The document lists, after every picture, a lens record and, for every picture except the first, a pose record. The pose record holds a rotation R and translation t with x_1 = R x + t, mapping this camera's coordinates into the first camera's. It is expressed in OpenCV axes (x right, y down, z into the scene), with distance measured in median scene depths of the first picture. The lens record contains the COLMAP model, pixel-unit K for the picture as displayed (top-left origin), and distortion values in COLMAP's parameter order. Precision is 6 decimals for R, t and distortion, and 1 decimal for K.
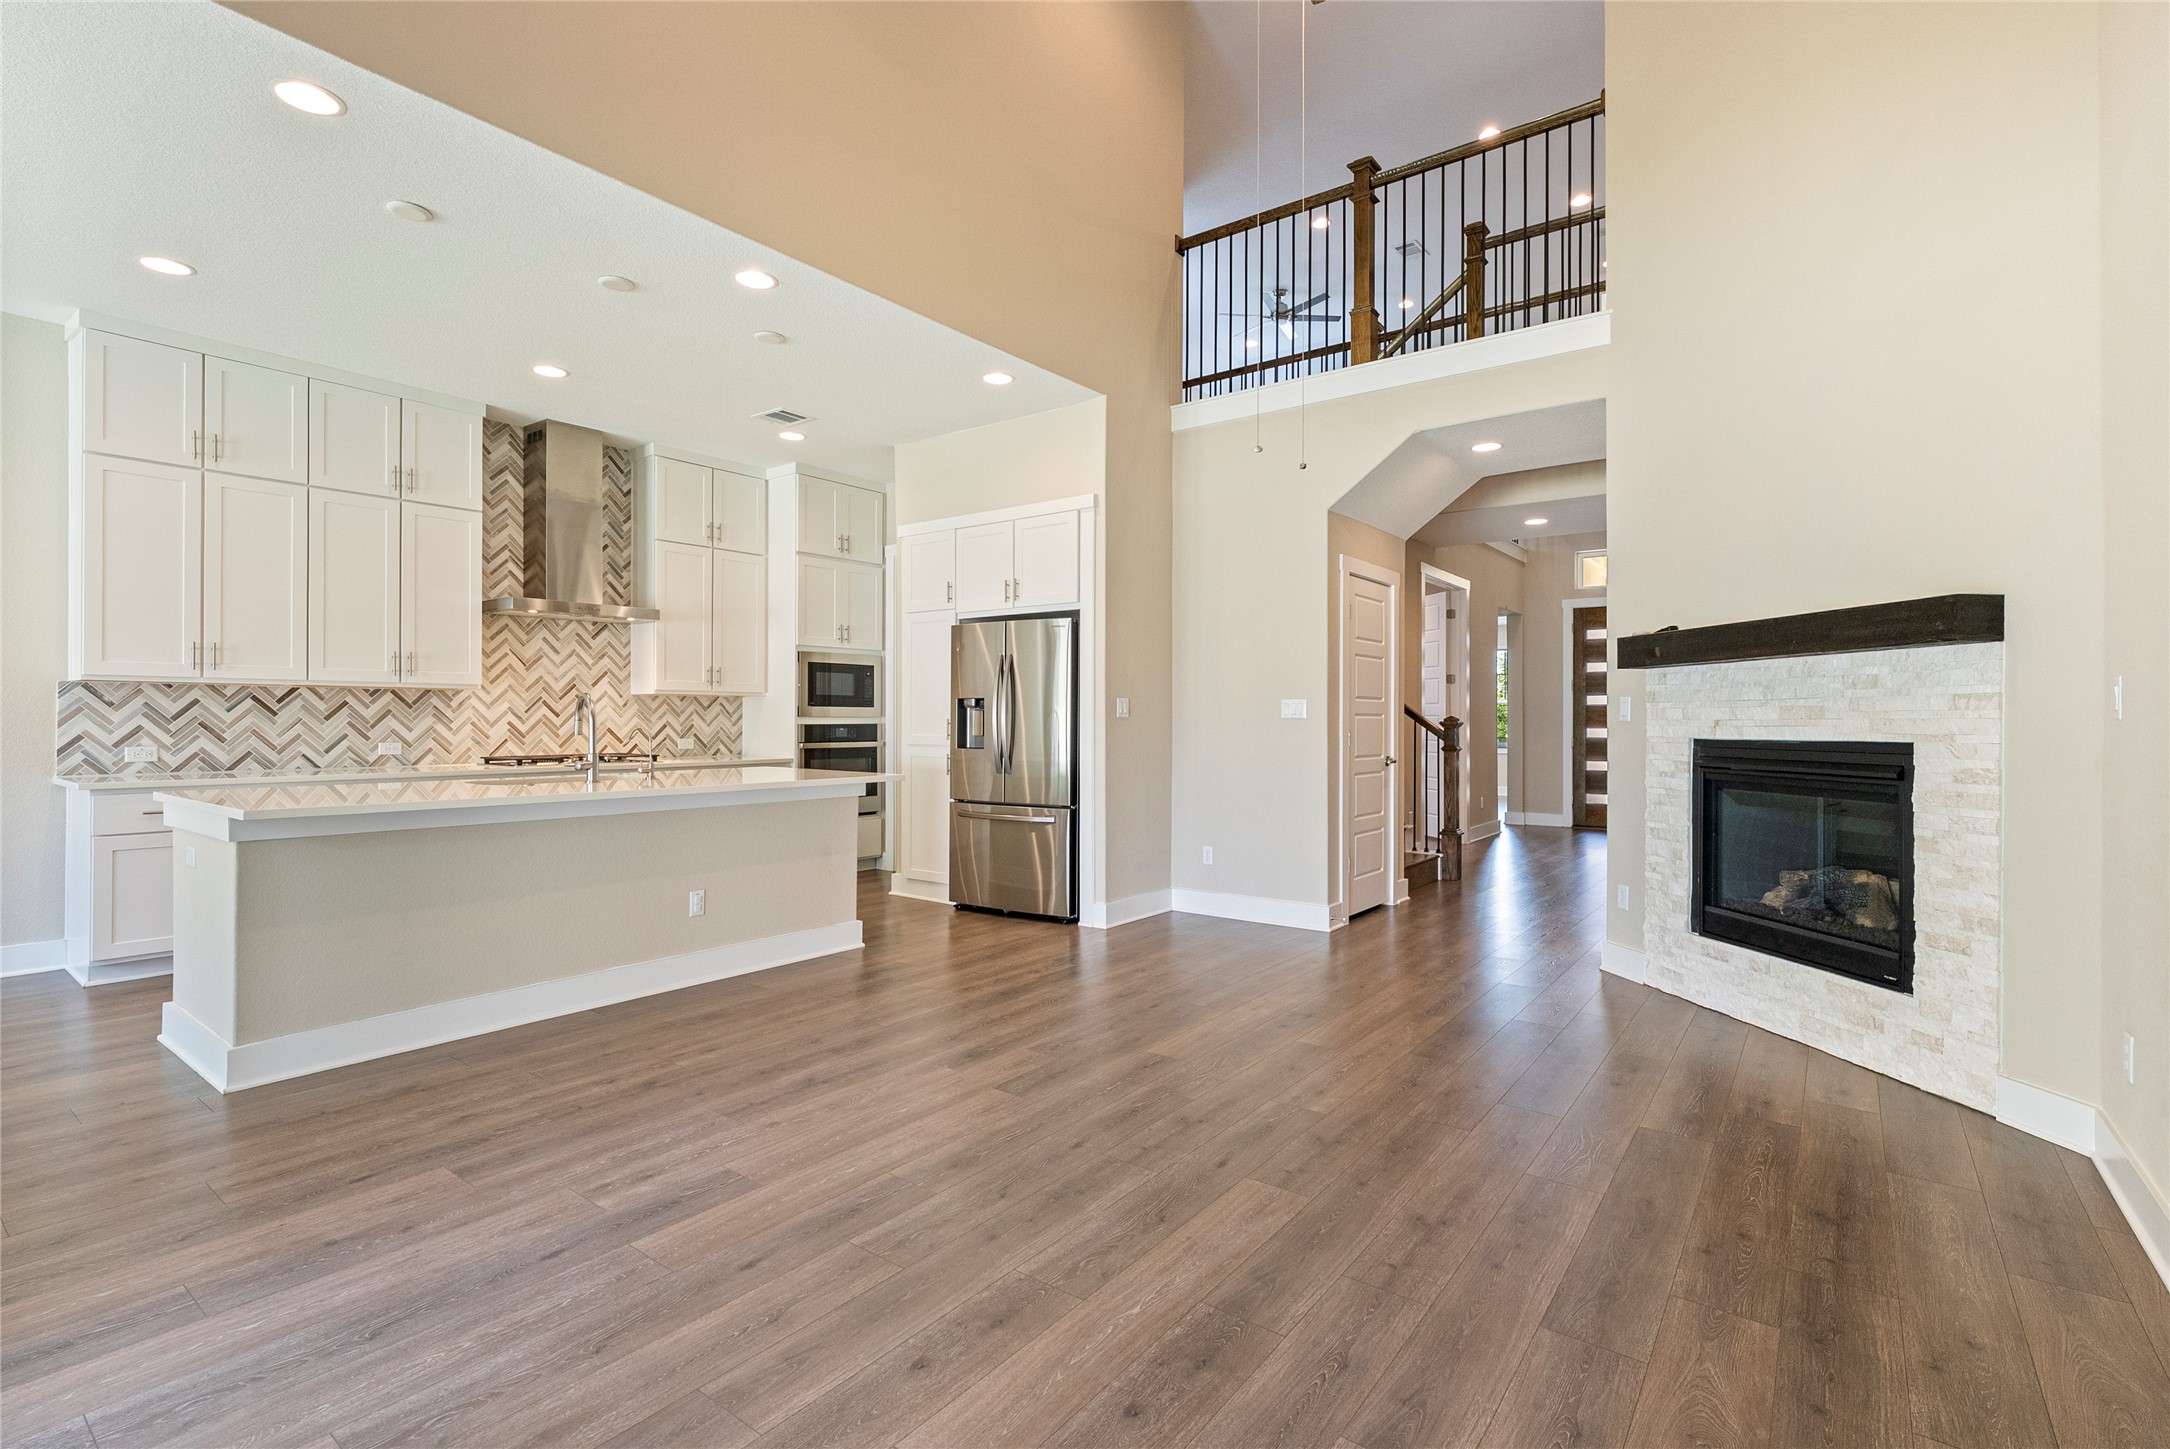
lens RADIAL K [[992.3, 0, 1088.3], [0, 992.3, 720.7], [0, 0, 1]] dist [-0.000811, -0.000569]
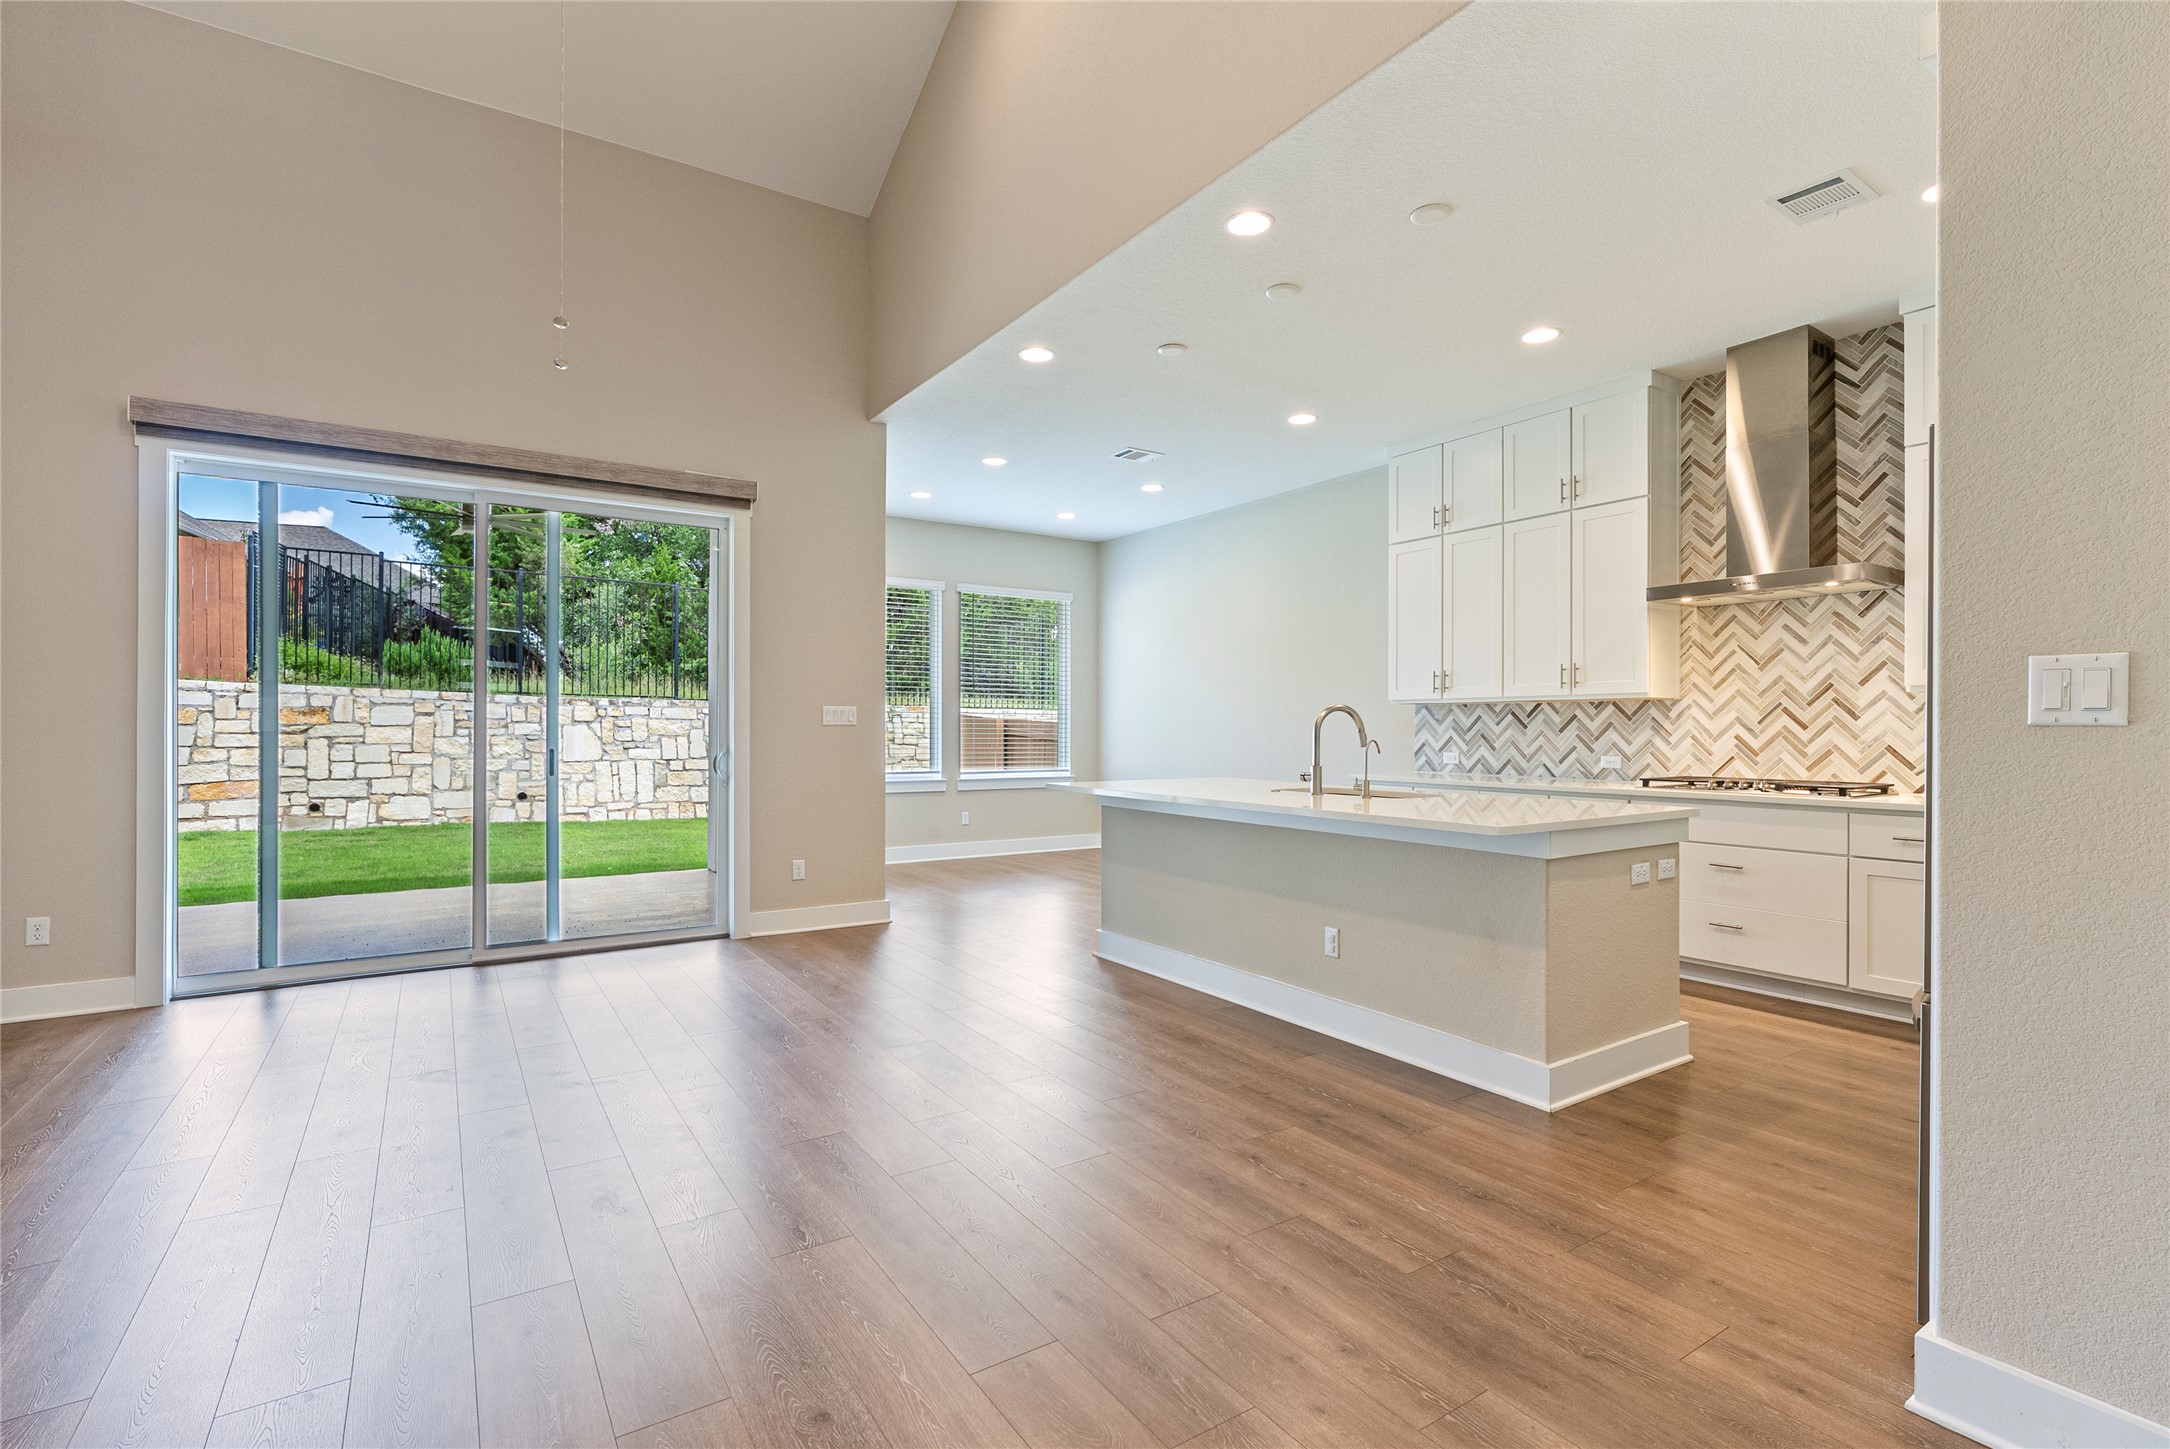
lens RADIAL K [[992.3, 0, 1094.6], [0, 992.3, 726.3], [0, 0, 1]] dist [-0.000811, -0.000569]
pose [[-0.329143, -0.006468, -0.944258, 0.383215], [-0.005280, 0.999974, -0.005009, 0.000529], [0.944265, 0.003337, -0.329169, 0.842381]]
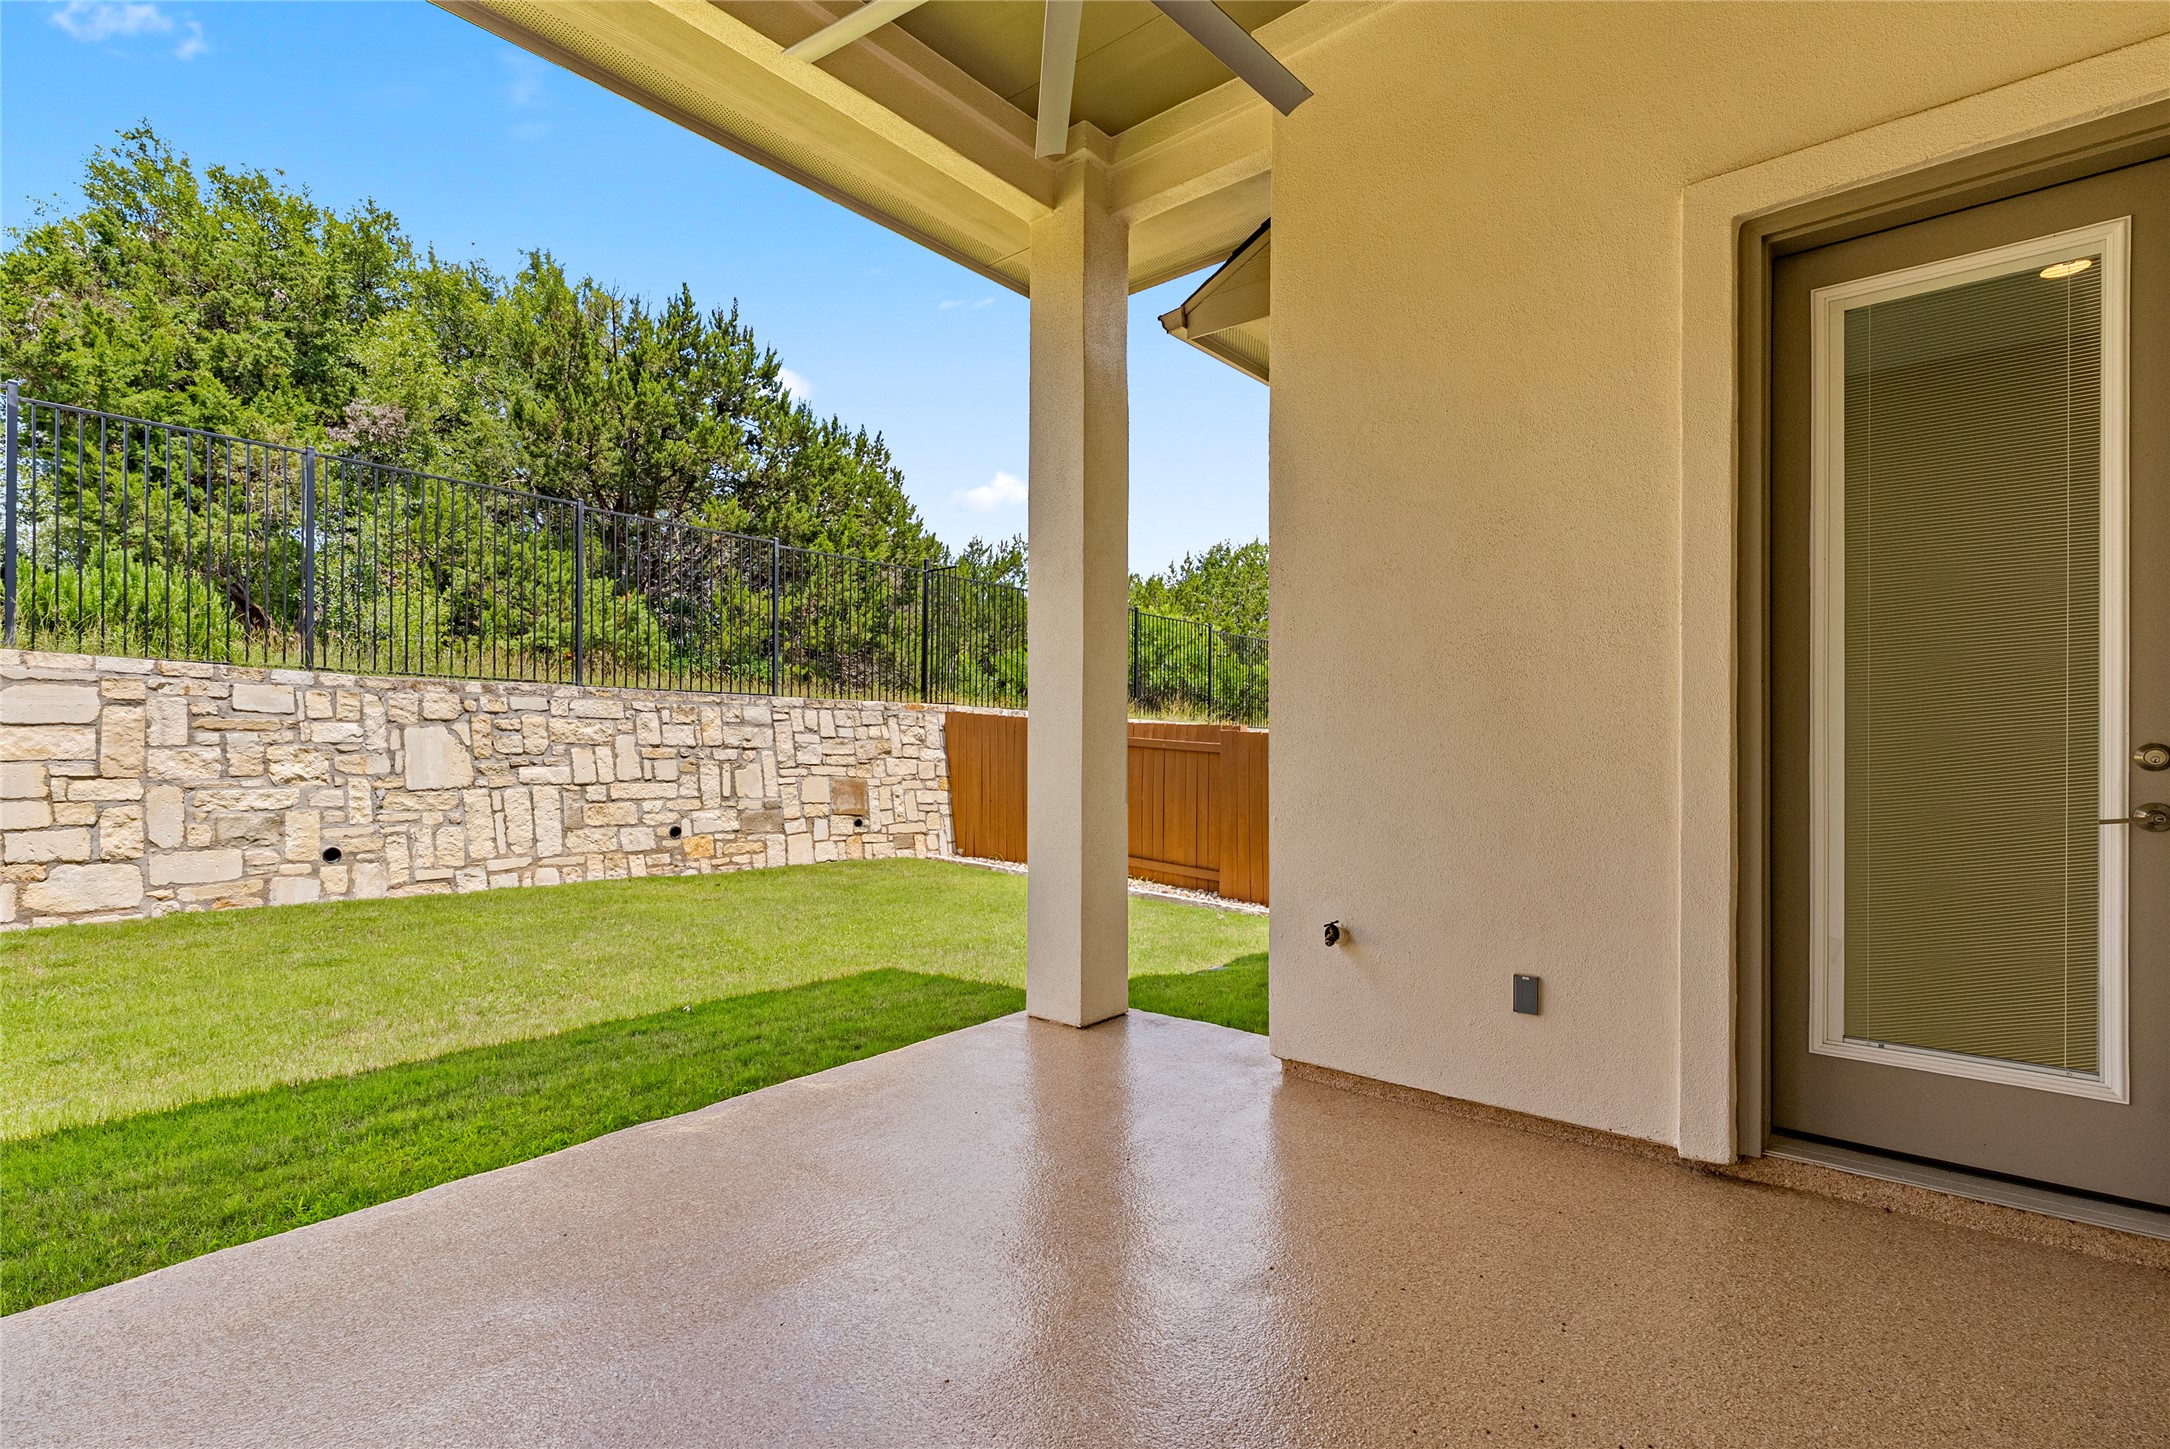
lens RADIAL K [[992.3, 0, 1086.0], [0, 992.3, 730.9], [0, 0, 1]] dist [-0.000811, -0.000569]
pose [[-0.055965, -0.012968, -0.998348, 0.290816], [-0.005899, 0.999902, -0.012657, 0.002337], [0.998415, 0.005181, -0.056036, 0.670391]]
